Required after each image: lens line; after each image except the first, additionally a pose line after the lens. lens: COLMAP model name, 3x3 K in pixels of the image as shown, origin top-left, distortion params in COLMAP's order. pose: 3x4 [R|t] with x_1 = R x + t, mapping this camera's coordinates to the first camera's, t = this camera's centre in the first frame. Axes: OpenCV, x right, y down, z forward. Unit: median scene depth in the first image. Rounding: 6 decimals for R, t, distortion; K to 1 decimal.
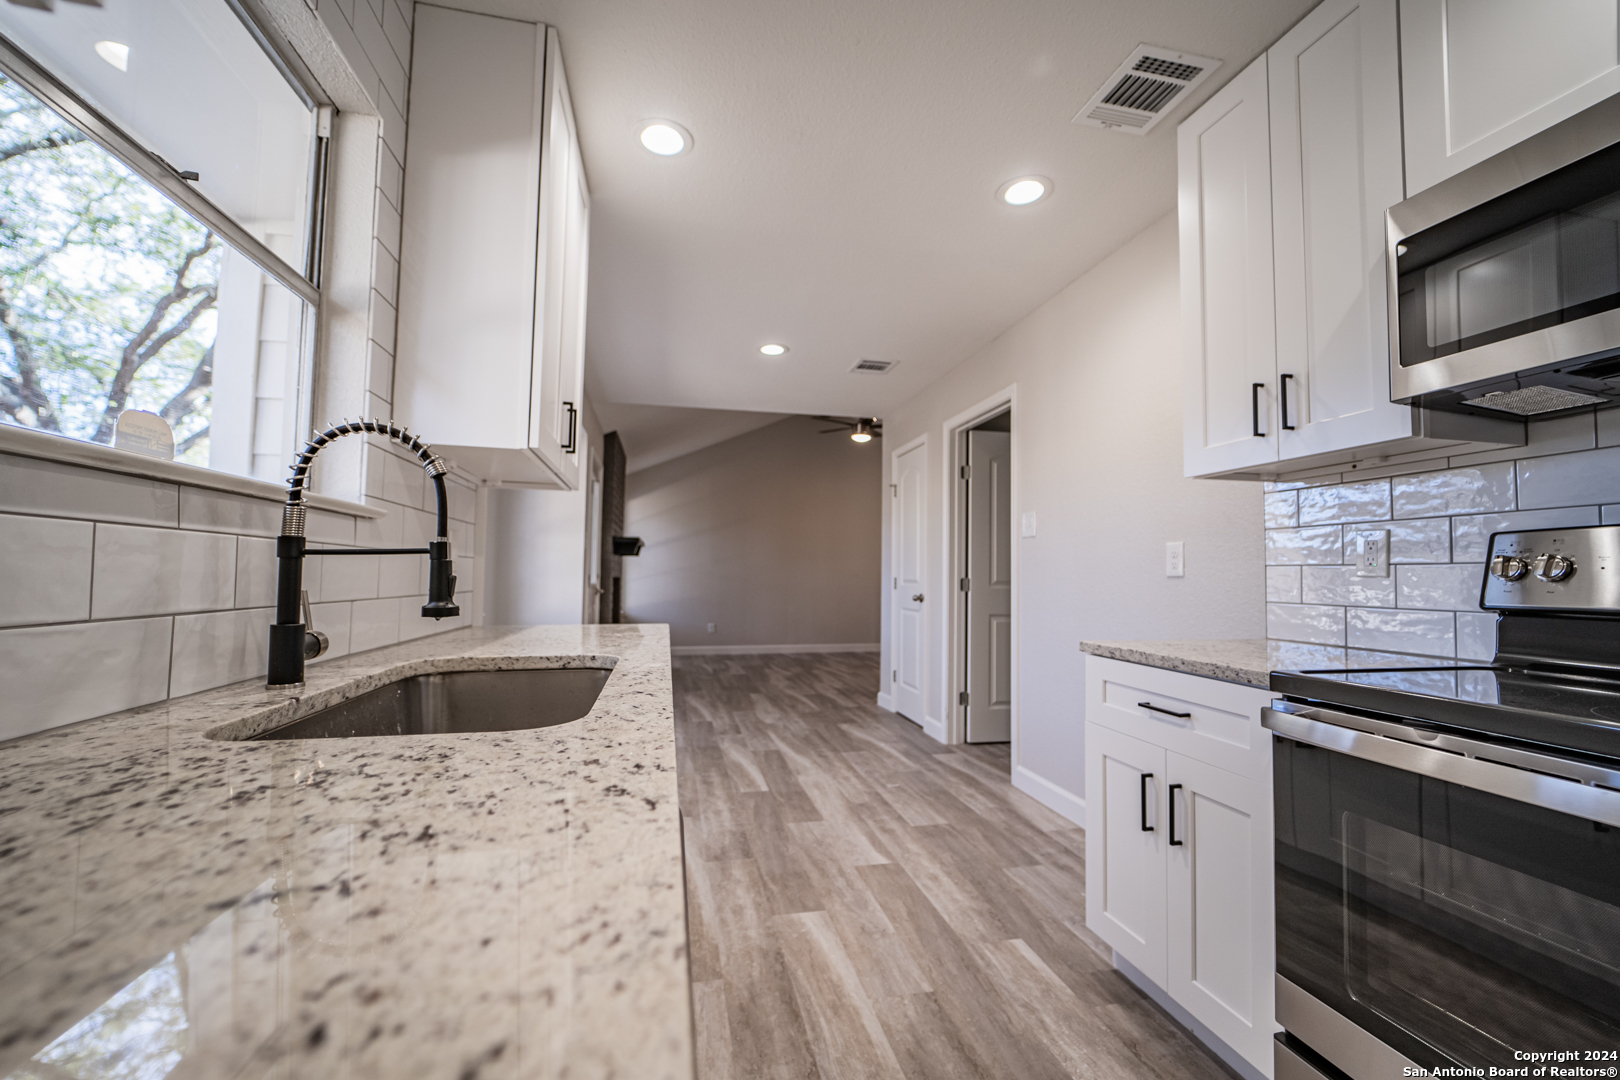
lens RADIAL K [[654.7, 0, 803.0], [0, 654.7, 546.9], [0, 0, 1]] dist [-0.007458, -0.000233]
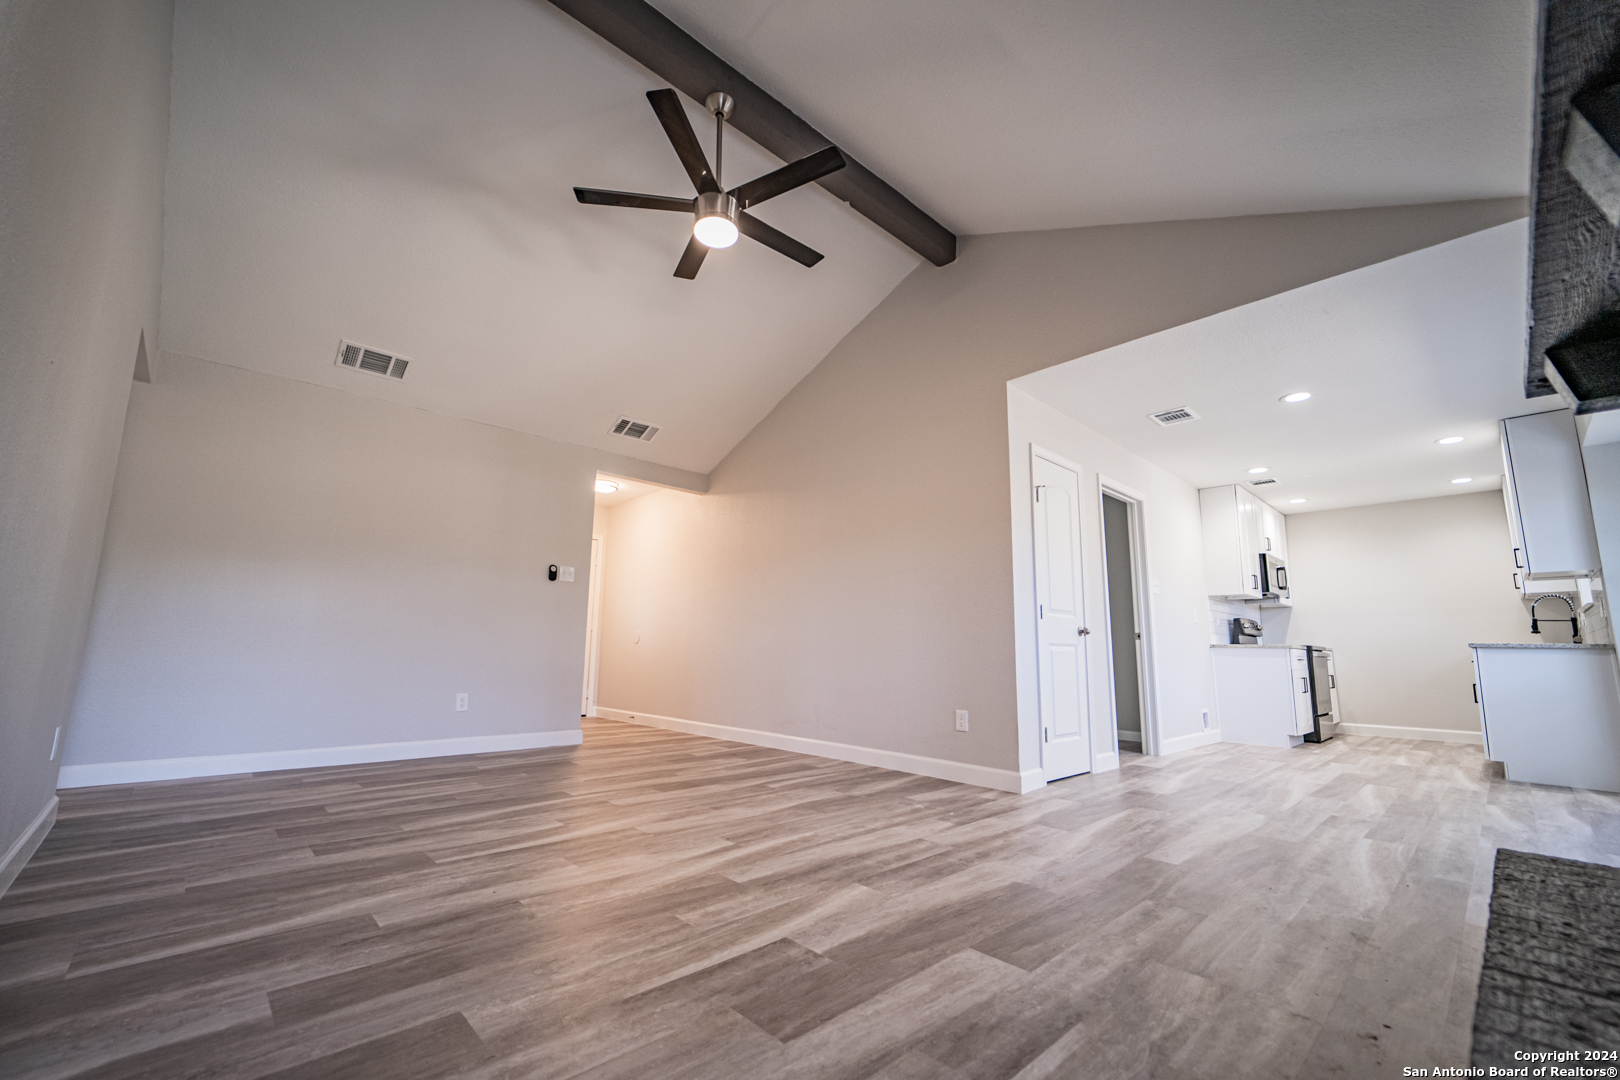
lens RADIAL K [[657.1, 0, 806.6], [0, 657.1, 548.7], [0, 0, 1]] dist [-0.002748, 0.000150]
pose [[-0.524882, 0.111549, 0.843834, -0.832547], [-0.063053, 0.983556, -0.169239, 0.289495], [-0.848837, -0.142037, -0.509217, 3.635799]]
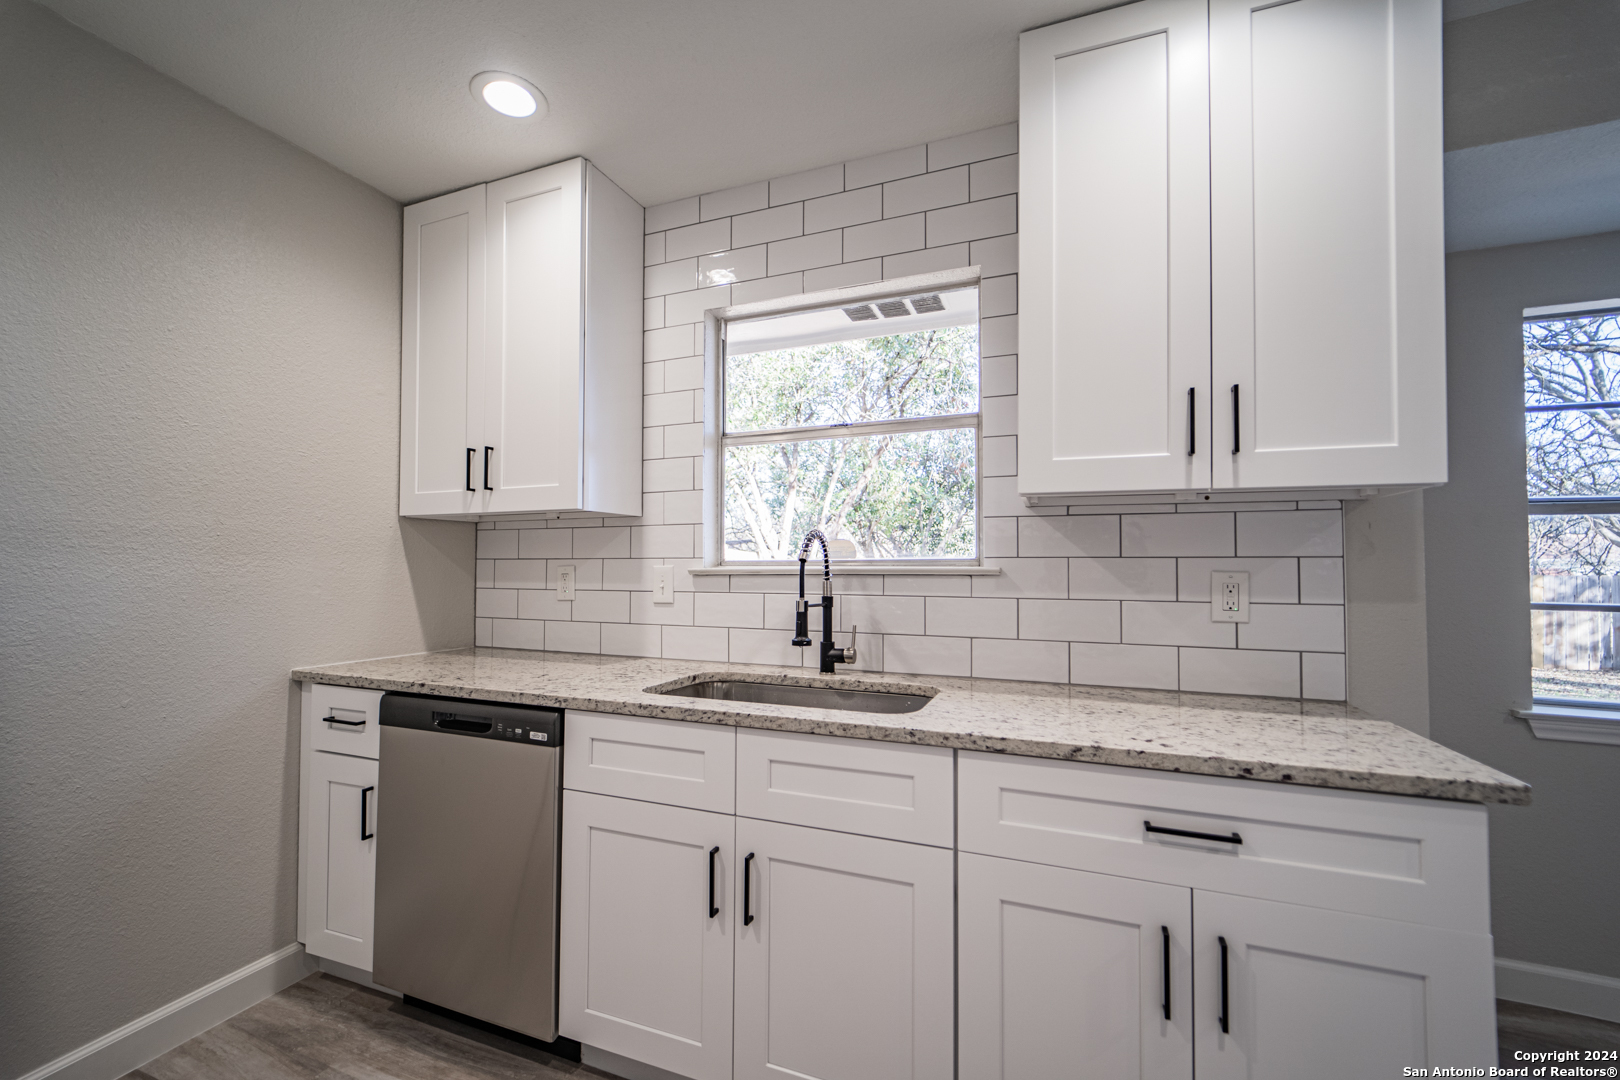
lens RADIAL K [[649.5, 0, 807.8], [0, 649.5, 549.1], [0, 0, 1]] dist [-0.010363, -0.000183]
pose [[-0.548081, -0.039225, -0.835505, 0.351103], [0.029561, 0.997367, -0.066215, -0.011840], [0.835903, -0.060990, -0.545478, 0.828994]]
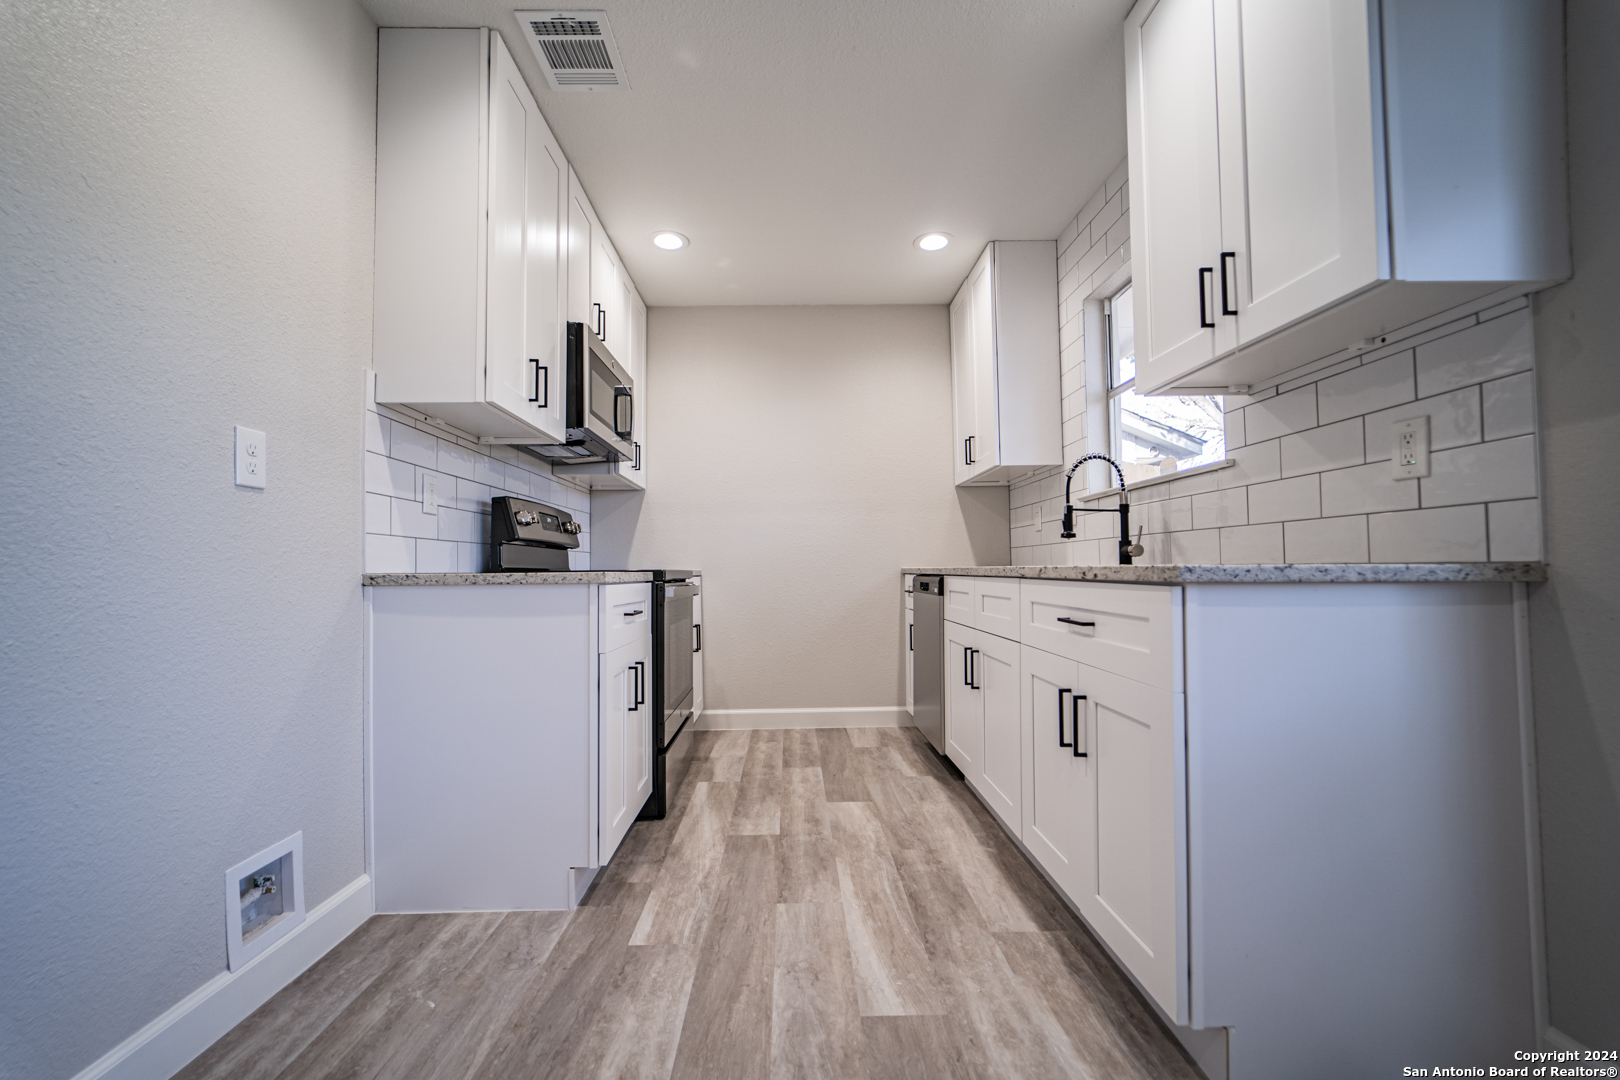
lens RADIAL K [[654.7, 0, 803.0], [0, 654.7, 546.9], [0, 0, 1]] dist [-0.007458, -0.000233]
pose [[-0.983272, 0.005413, 0.182061, -0.023684], [-0.008775, 0.996990, -0.077033, 0.139079], [-0.181930, -0.077342, -0.980265, 1.469643]]
